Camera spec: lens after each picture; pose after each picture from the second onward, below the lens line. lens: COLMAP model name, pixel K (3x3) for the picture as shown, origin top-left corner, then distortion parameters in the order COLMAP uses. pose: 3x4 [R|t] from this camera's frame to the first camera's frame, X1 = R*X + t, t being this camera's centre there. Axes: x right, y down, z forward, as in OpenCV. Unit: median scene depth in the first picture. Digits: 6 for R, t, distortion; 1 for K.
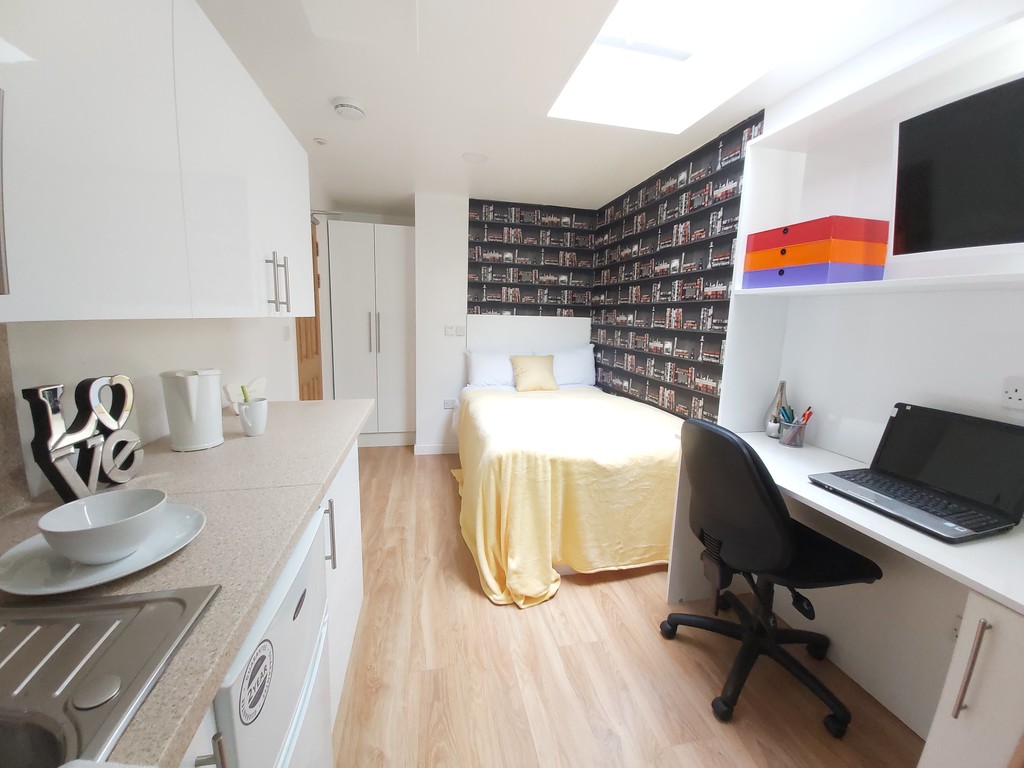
lens RADIAL K [[399.6, 0, 505.7], [0, 399.6, 374.7], [0, 0, 1]] dist [-0.001703, -0.000197]
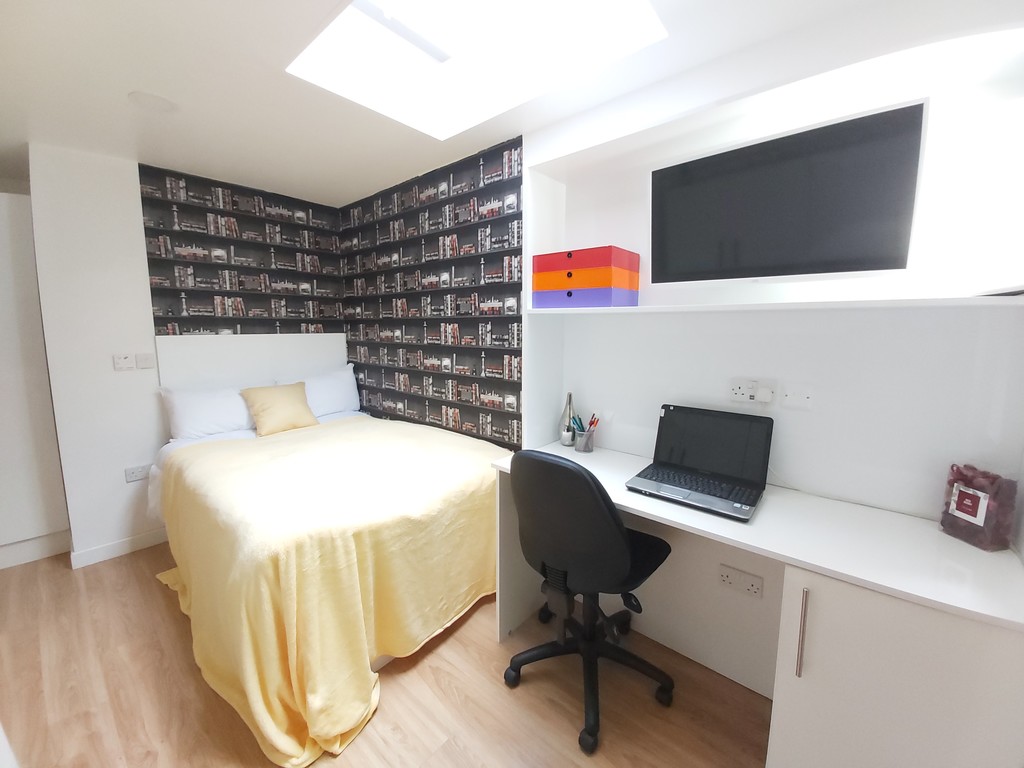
lens RADIAL K [[401.9, 0, 512.7], [0, 401.9, 375.7], [0, 0, 1]] dist [0.017371, -0.016707]
pose [[0.788936, -0.101162, 0.606091, -0.051580], [0.110565, 0.993627, 0.021925, -0.042548], [-0.604446, 0.049715, 0.795093, 0.133230]]
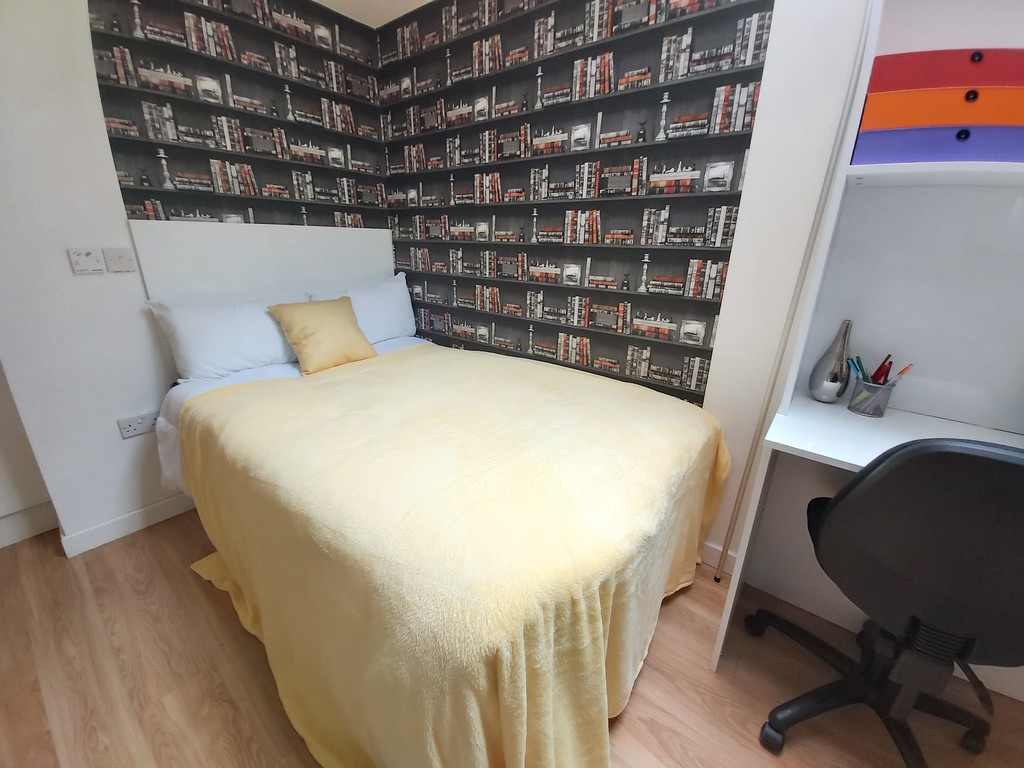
lens RADIAL K [[403.9, 0, 520.0], [0, 403.9, 377.7], [0, 0, 1]] dist [0.016344, -0.016087]
pose [[0.762214, -0.220982, 0.608439, -0.098985], [0.095555, 0.968039, 0.231882, -0.061414], [-0.640234, -0.118604, 0.758969, 0.496800]]
